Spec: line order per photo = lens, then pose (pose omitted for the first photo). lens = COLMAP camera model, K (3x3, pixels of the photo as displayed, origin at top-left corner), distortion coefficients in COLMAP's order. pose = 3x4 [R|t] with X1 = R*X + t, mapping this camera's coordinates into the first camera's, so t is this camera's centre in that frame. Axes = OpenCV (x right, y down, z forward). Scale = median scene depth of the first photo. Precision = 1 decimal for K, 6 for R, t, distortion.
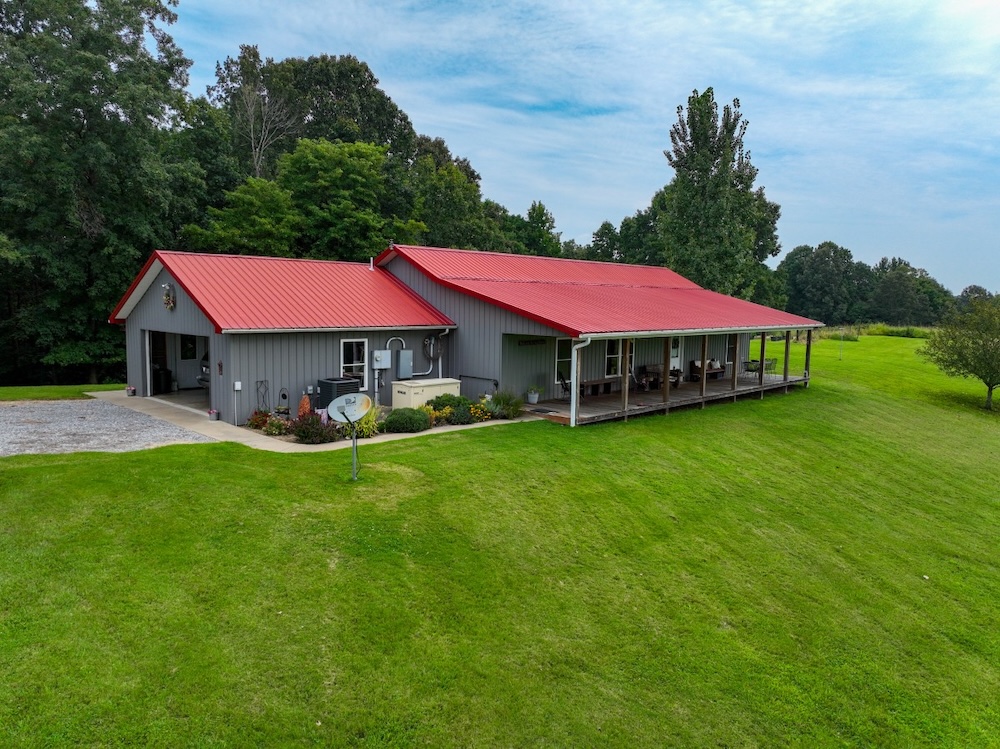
lens RADIAL K [[703.4, 0, 501.8], [0, 703.4, 375.9], [0, 0, 1]] dist [0.008201, 0.000945]
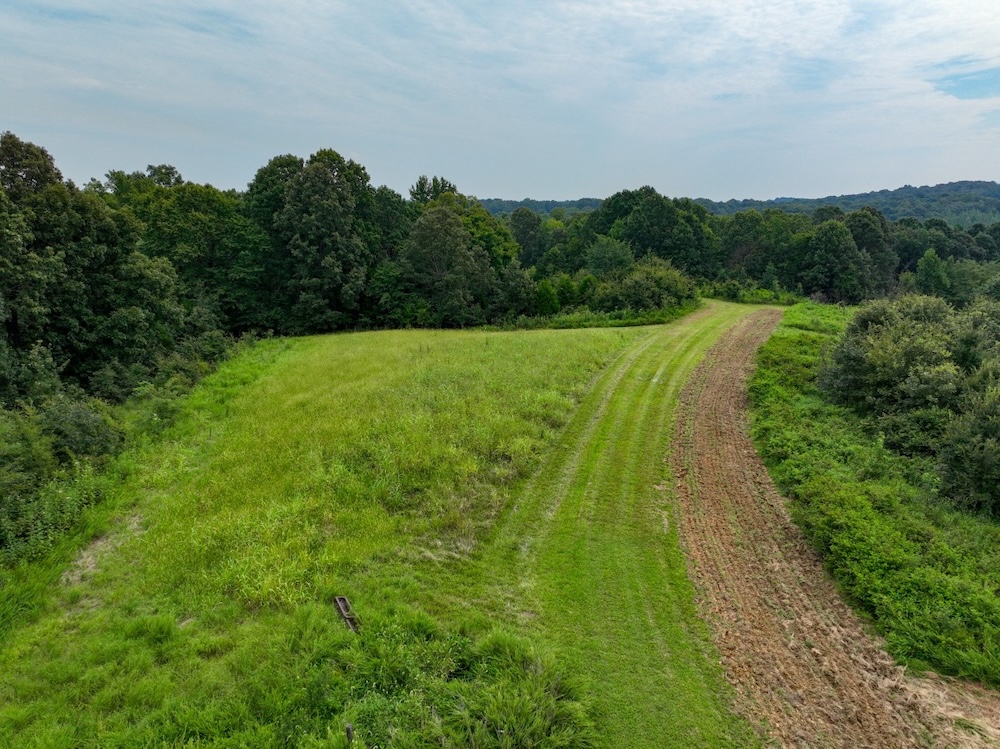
lens RADIAL K [[703.4, 0, 499.7], [0, 703.4, 374.5], [0, 0, 1]] dist [0.008201, 0.000945]
pose [[0.835849, -0.134922, 0.532121, 0.269604], [0.061388, 0.986219, 0.153633, -0.096939], [-0.545517, -0.095748, 0.832613, 0.467311]]
